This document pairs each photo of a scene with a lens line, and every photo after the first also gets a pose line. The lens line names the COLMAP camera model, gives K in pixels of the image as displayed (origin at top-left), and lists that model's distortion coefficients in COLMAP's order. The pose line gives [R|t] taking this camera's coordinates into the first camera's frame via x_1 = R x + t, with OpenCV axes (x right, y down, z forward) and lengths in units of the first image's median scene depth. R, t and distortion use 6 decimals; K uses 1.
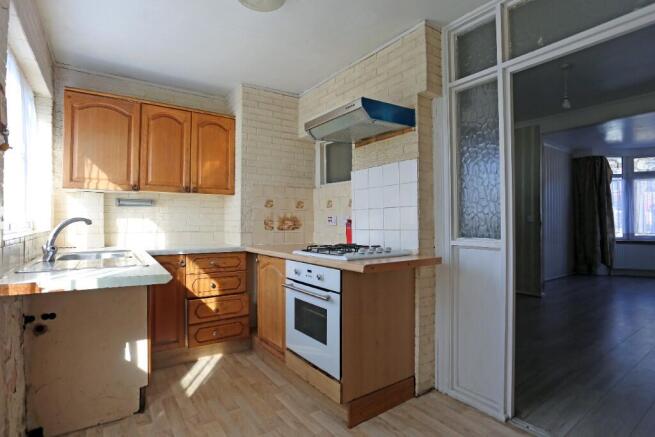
lens RADIAL K [[337.9, 0, 330.2], [0, 337.9, 216.8], [0, 0, 1]] dist [-0.025181, 0.000698]
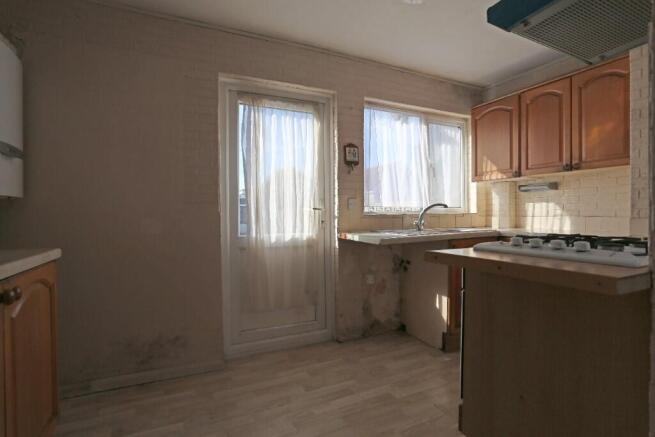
lens RADIAL K [[337.9, 0, 330.2], [0, 337.9, 216.8], [0, 0, 1]] dist [-0.025181, 0.000698]
pose [[-0.159899, 0.008358, -0.987098, 0.584134], [0.018318, 0.999817, 0.005498, 0.034285], [0.986963, -0.017202, -0.160023, 0.575061]]
